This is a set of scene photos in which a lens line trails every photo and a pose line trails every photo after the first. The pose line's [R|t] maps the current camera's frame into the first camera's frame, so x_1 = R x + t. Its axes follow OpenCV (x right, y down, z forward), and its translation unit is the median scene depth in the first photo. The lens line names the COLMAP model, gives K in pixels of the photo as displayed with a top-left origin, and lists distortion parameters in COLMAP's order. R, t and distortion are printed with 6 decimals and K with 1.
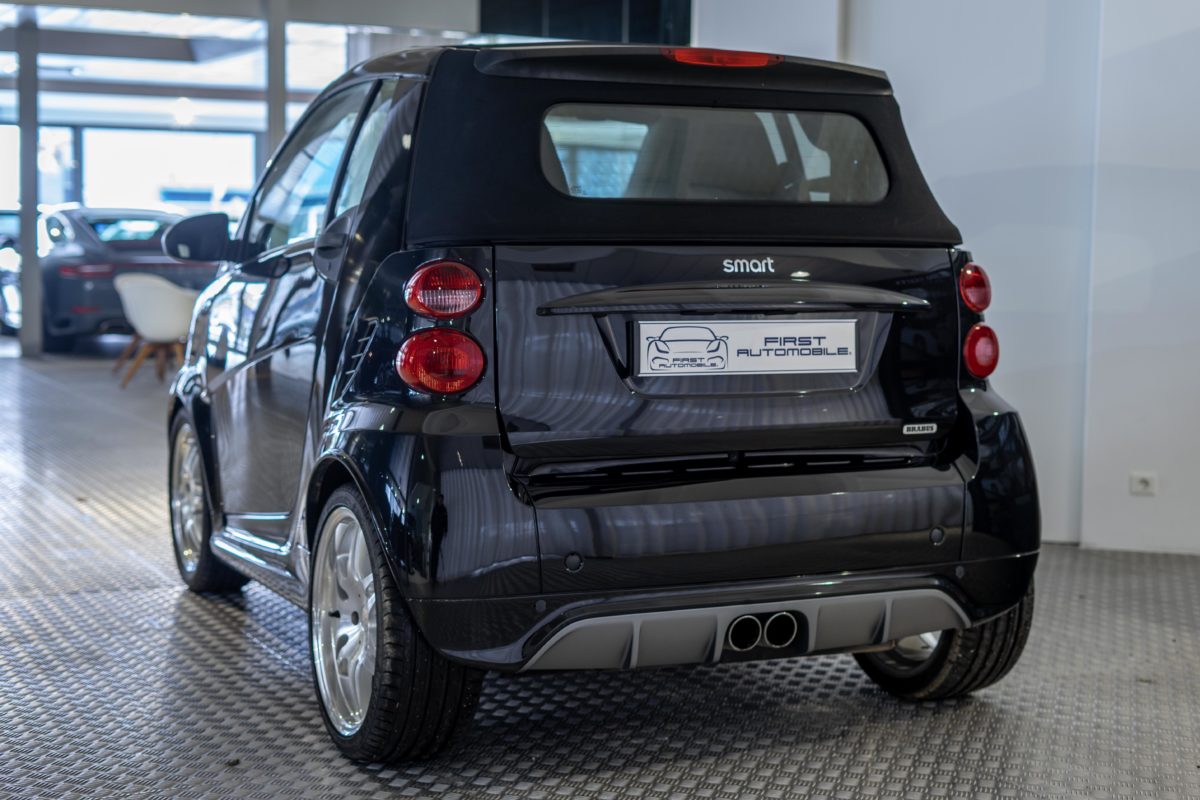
lens RADIAL K [[1830.7, 0, 600.0], [0, 1830.7, 400.0], [0, 0, 1]] dist [-0.031256, -0.032828]
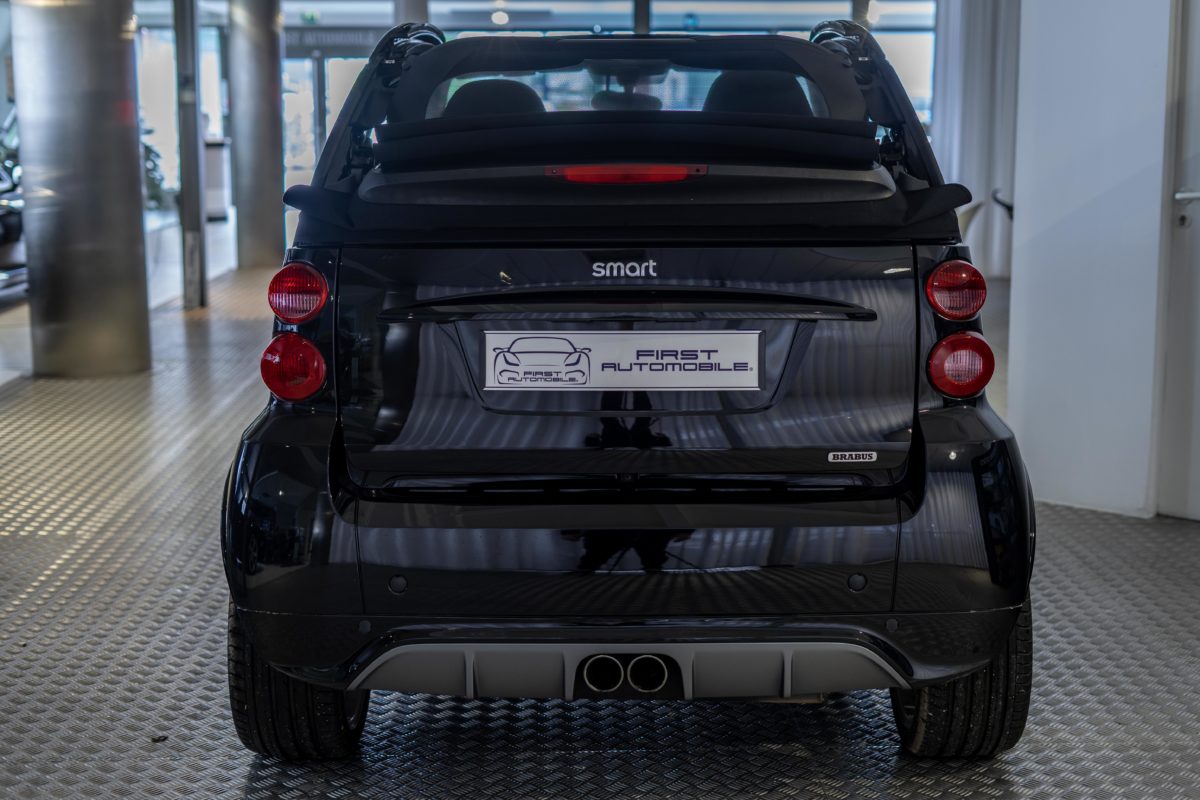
lens RADIAL K [[1749.2, 0, 600.0], [0, 1749.2, 400.0], [0, 0, 1]] dist [0.006428, -0.194837]
pose [[0.903705, 0.053302, -0.424826, 0.435531], [-0.022644, 0.996782, 0.076896, -0.074800], [0.427557, -0.059872, 0.902003, 0.218051]]
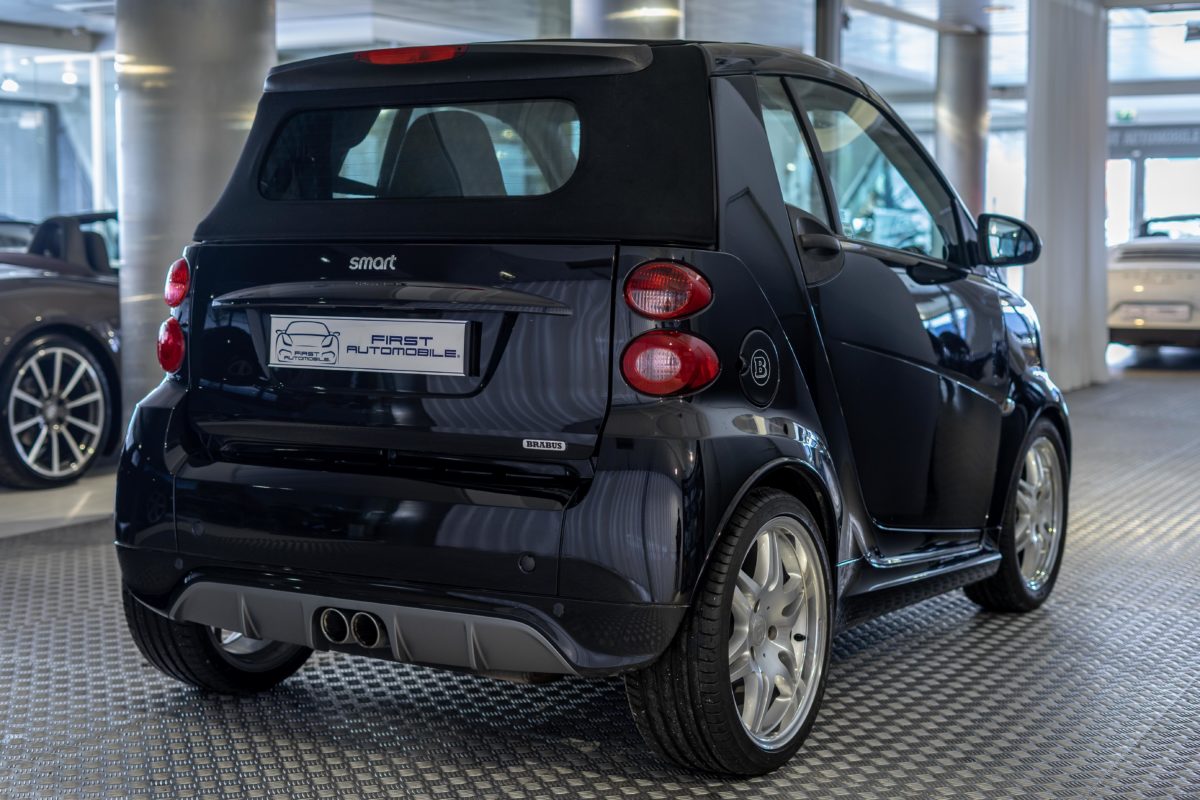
lens RADIAL K [[1830.7, 0, 600.0], [0, 1830.7, 400.0], [0, 0, 1]] dist [-0.031256, -0.032828]
pose [[0.571688, 0.063103, -0.818041, 0.971644], [-0.065556, 0.997363, 0.031122, -0.037875], [0.817848, 0.035835, 0.574318, 0.527295]]
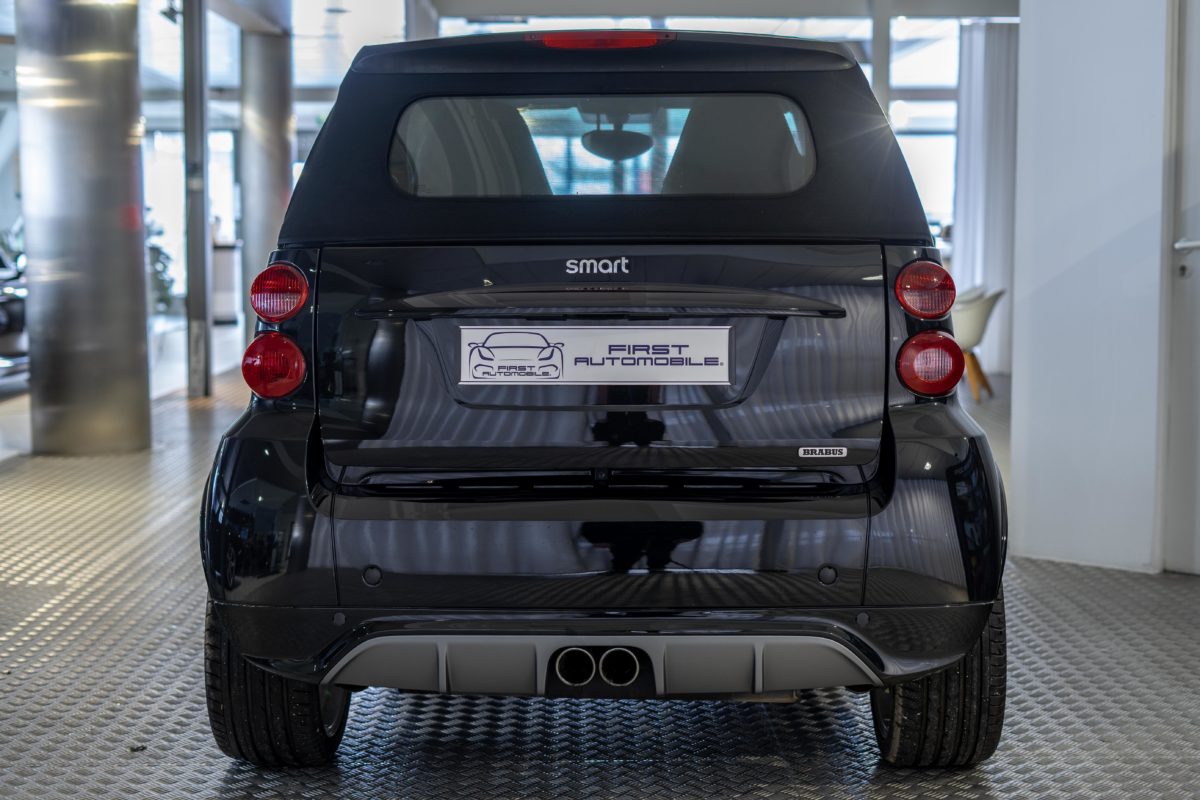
lens RADIAL K [[1830.7, 0, 600.0], [0, 1830.7, 400.0], [0, 0, 1]] dist [-0.031256, -0.032828]
pose [[0.896871, 0.025625, -0.441550, 0.485905], [-0.025414, 0.999657, 0.006392, -0.012411], [0.441562, 0.005489, 0.897214, 0.179523]]
